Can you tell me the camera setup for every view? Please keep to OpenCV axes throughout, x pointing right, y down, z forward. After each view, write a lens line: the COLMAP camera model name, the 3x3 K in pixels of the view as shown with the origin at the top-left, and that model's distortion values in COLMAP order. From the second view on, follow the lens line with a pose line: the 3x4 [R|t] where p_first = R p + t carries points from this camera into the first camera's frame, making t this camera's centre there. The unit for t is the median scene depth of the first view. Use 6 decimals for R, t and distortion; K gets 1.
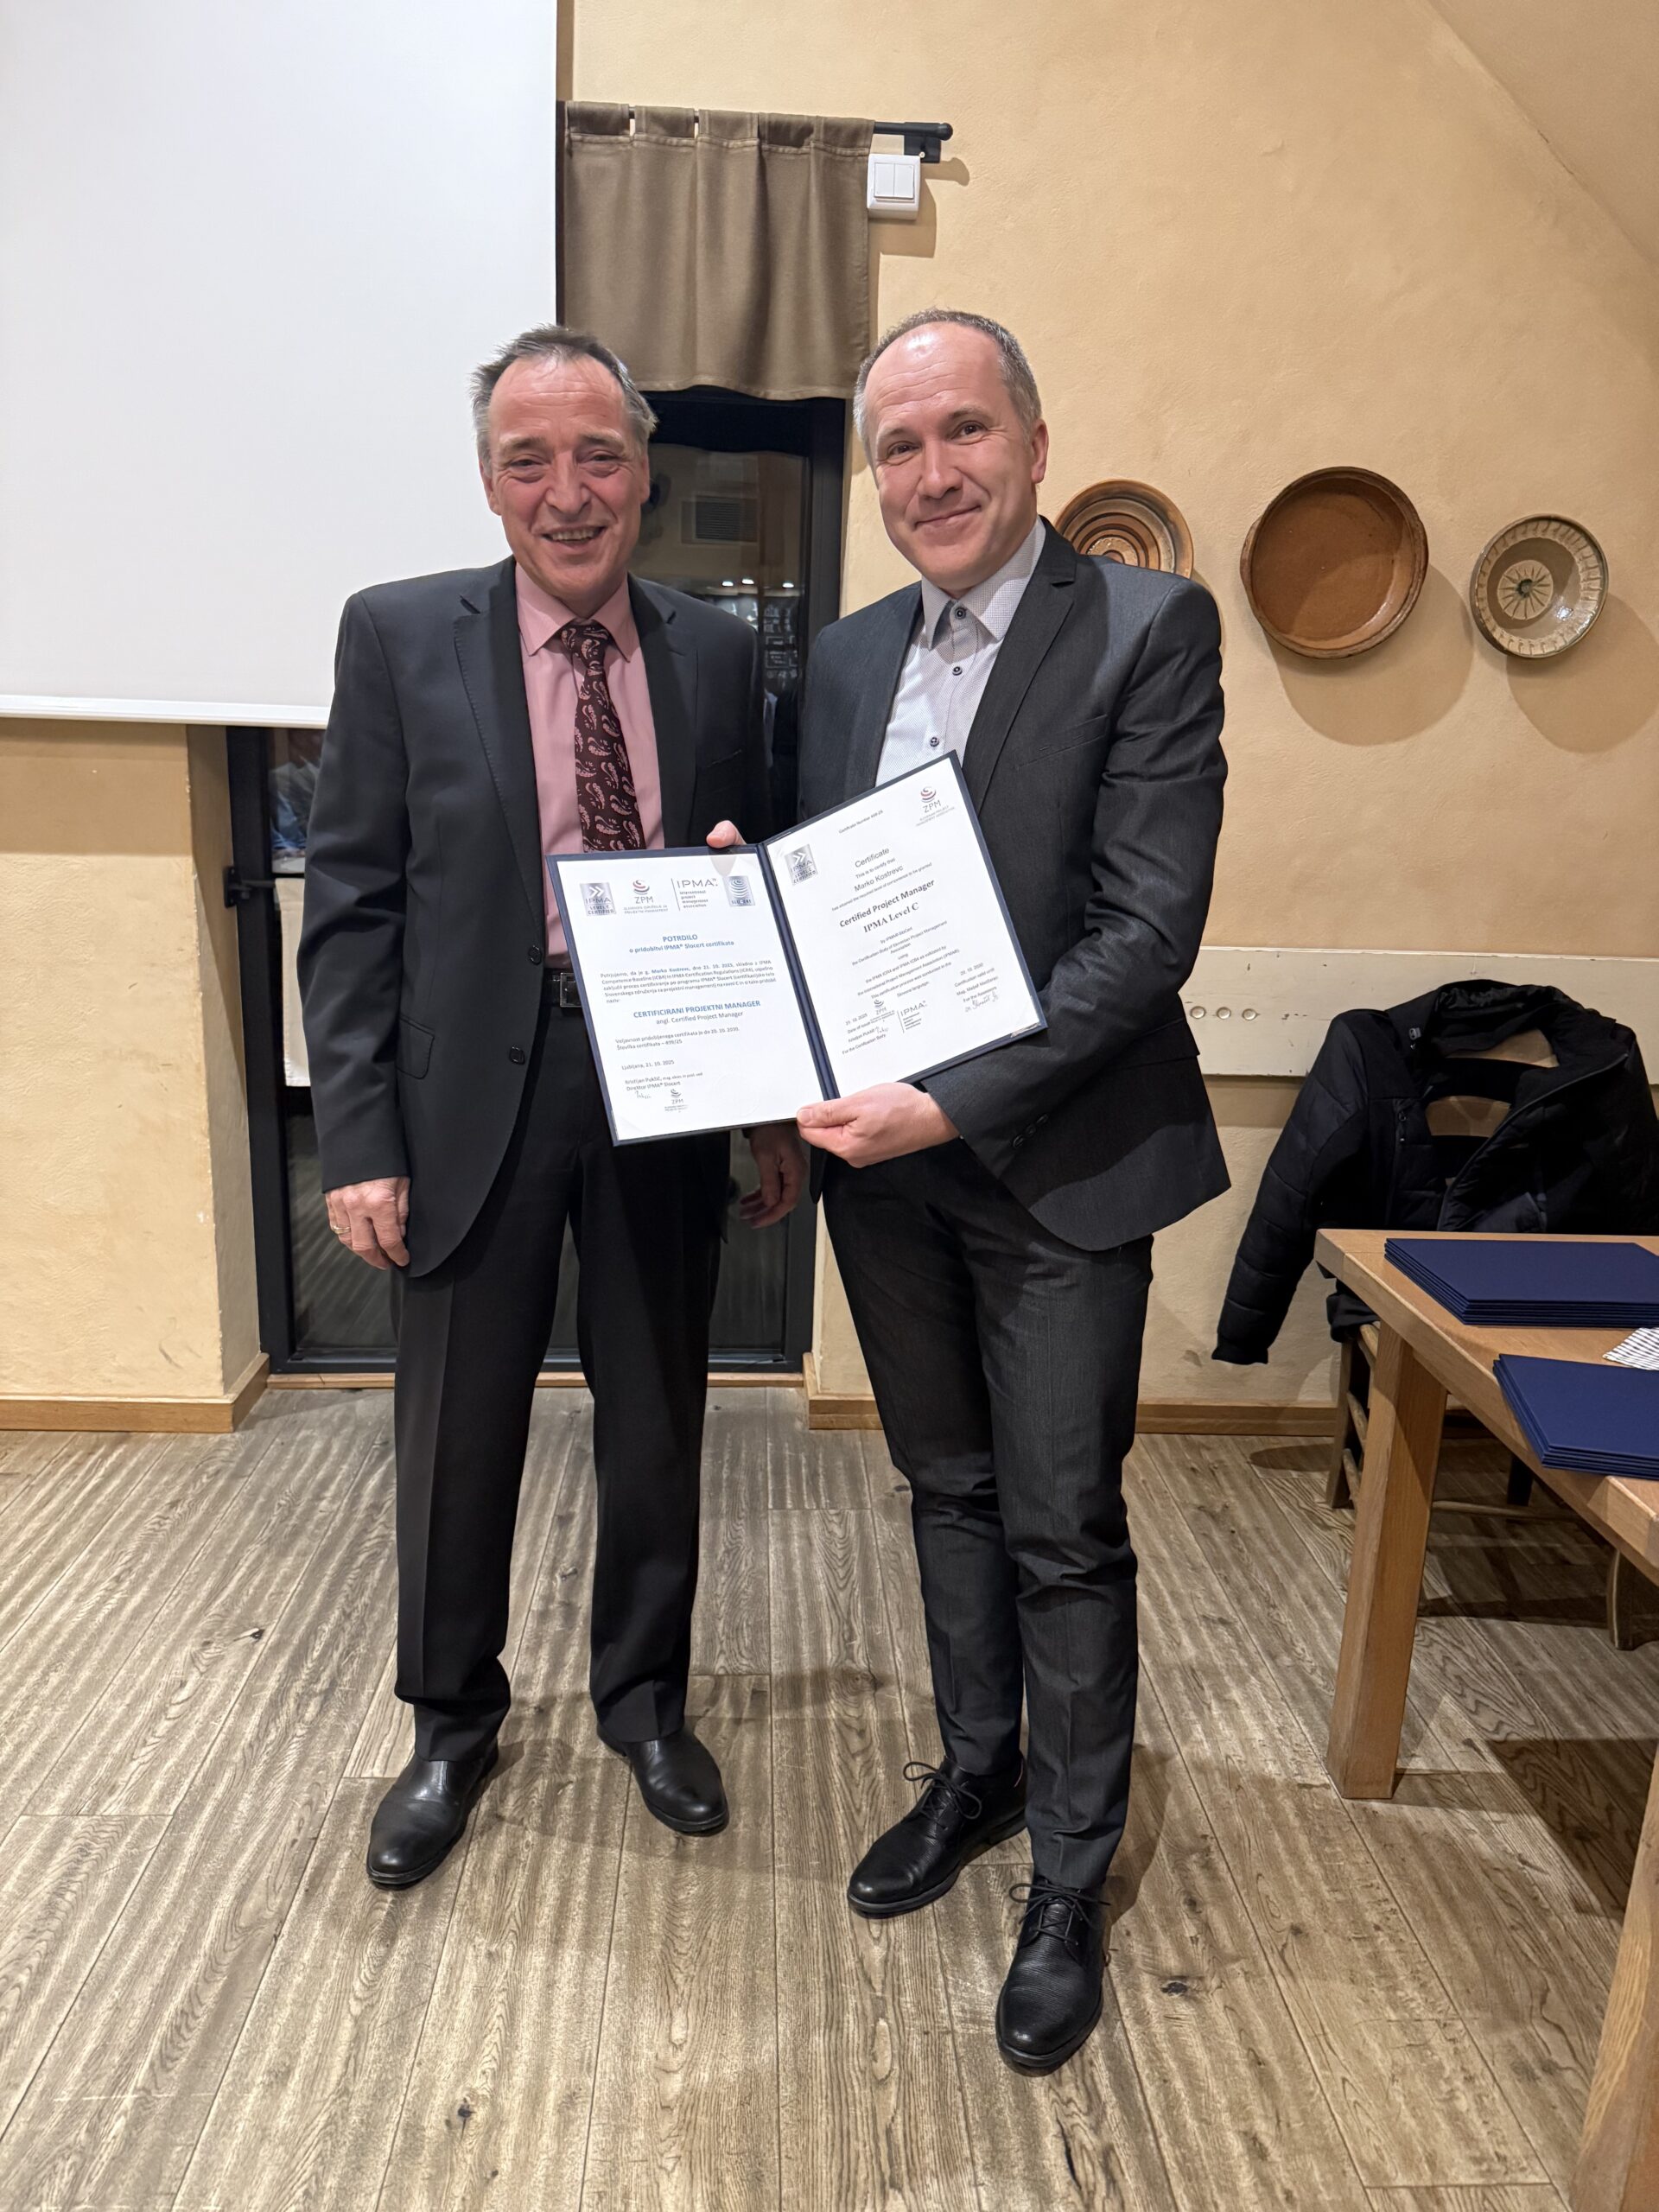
lens RADIAL K [[1572.7, 0, 827.2], [0, 1572.7, 1098.2], [0, 0, 1]] dist [0.008214, -0.009732]
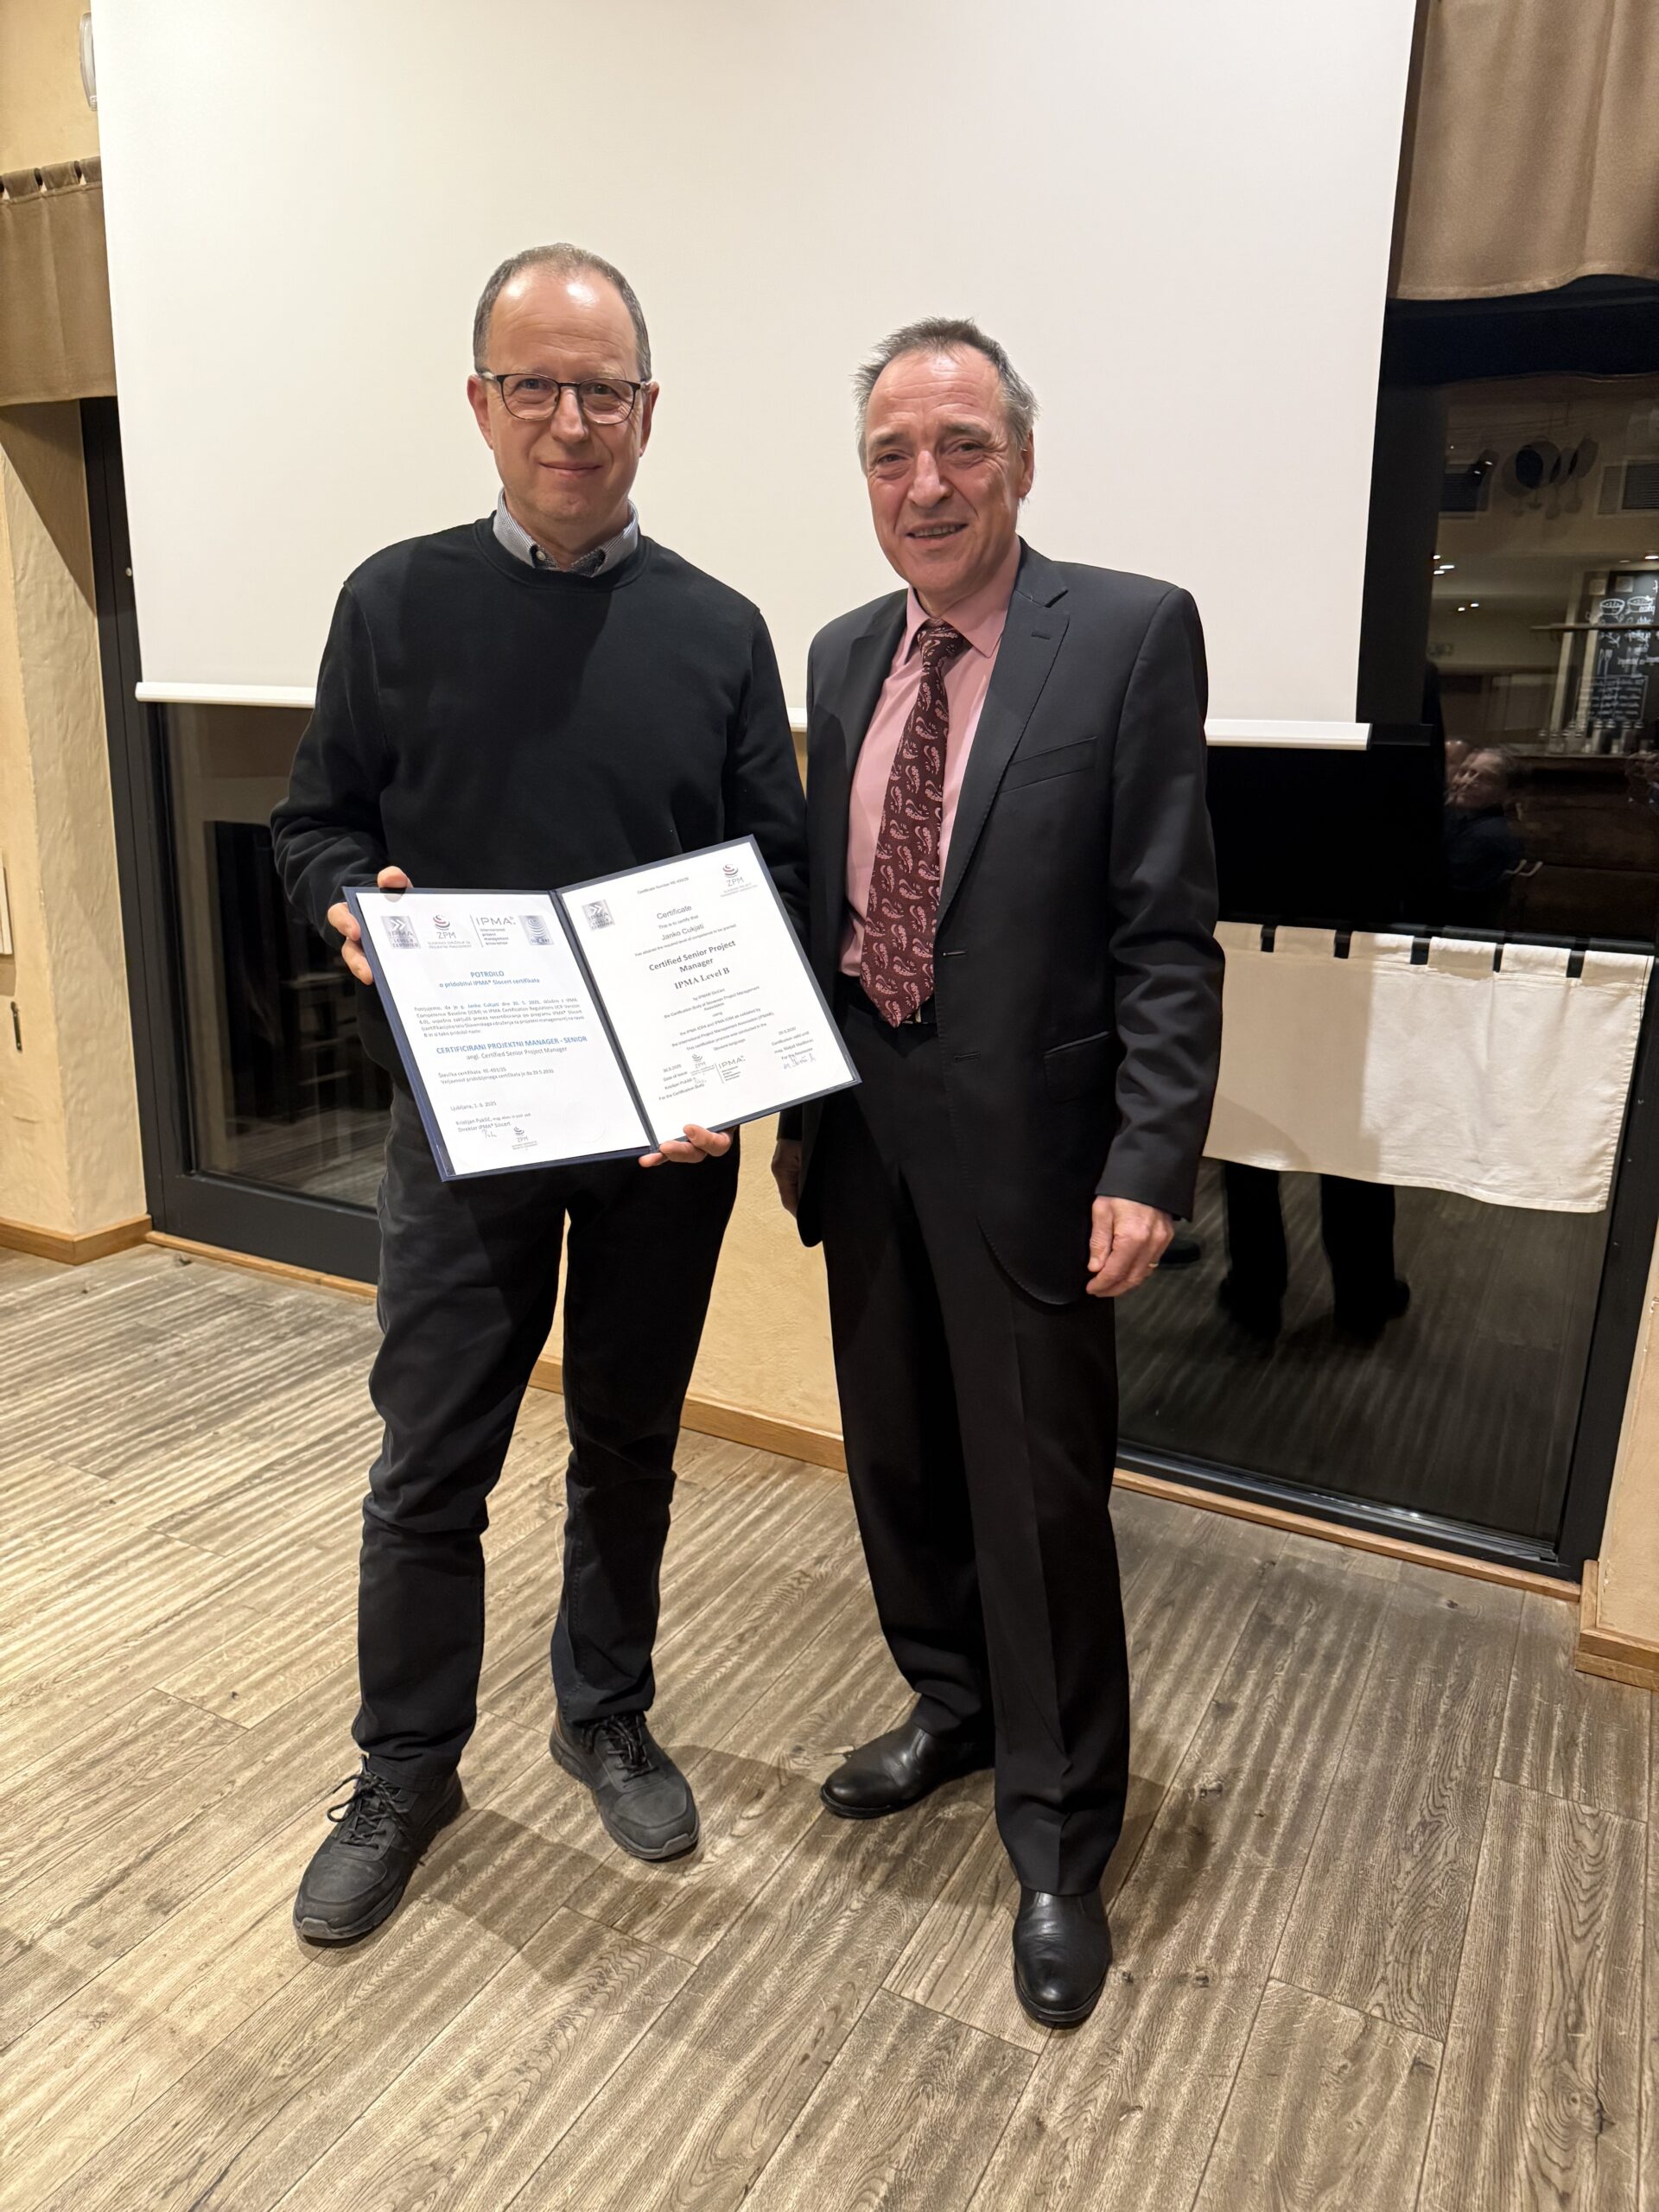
lens RADIAL K [[1572.7, 0, 834.8], [0, 1572.7, 1102.3], [0, 0, 1]] dist [0.008214, -0.009732]
pose [[0.864235, 0.120778, -0.488376, 0.021657], [-0.118041, 0.992337, 0.036524, -0.056330], [0.489045, 0.026083, 0.871869, 0.197642]]
